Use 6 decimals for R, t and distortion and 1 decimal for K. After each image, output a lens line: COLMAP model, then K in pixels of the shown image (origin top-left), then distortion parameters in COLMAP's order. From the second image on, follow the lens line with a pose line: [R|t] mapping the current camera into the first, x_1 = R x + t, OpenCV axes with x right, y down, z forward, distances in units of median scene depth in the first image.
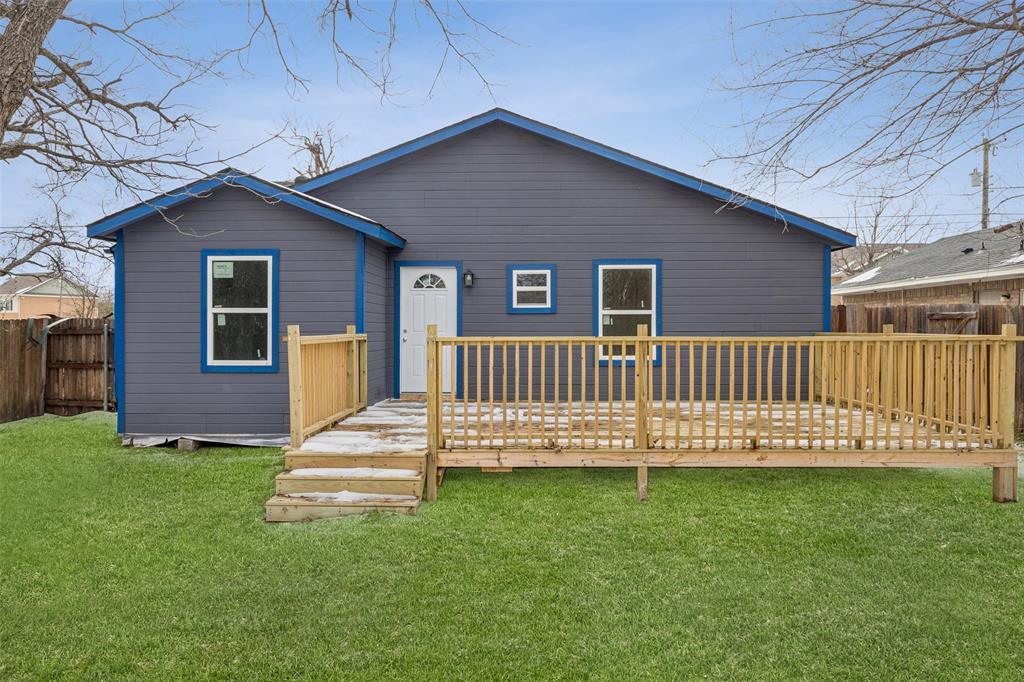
lens RADIAL K [[797.4, 0, 512.4], [0, 797.4, 342.2], [0, 0, 1]] dist [-0.082141, -0.002406]
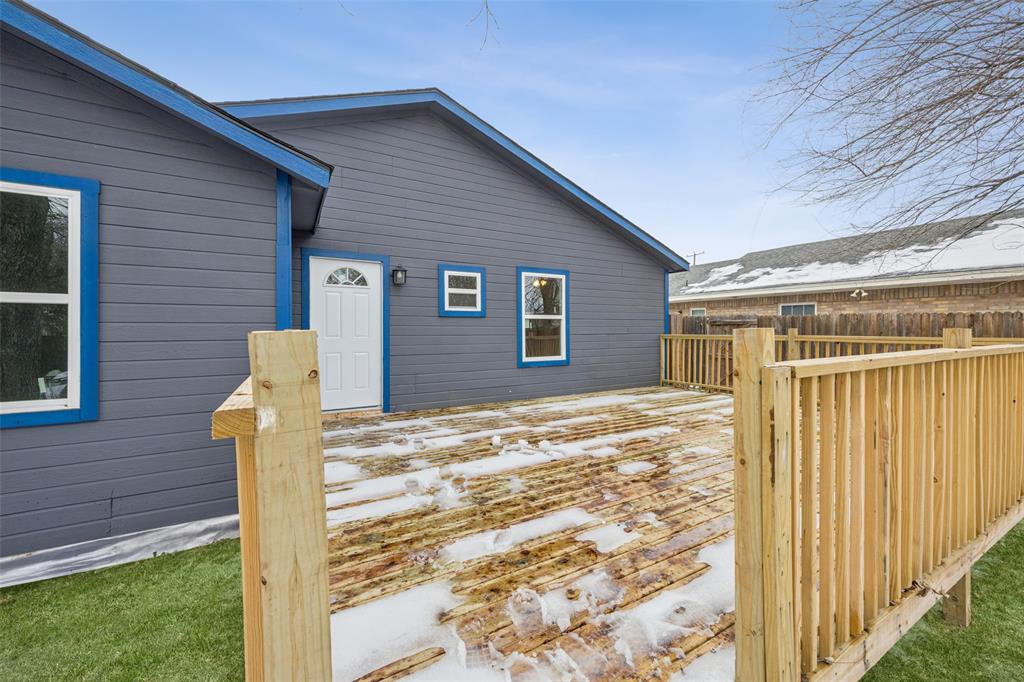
lens RADIAL K [[392.9, 0, 510.8], [0, 392.9, 330.6], [0, 0, 1]] dist [0.001049, -0.000034]
pose [[0.855497, -0.002707, 0.517801, -0.173593], [0.011267, 0.999847, -0.013388, -0.012067], [-0.517685, 0.017288, 0.855397, 0.561737]]
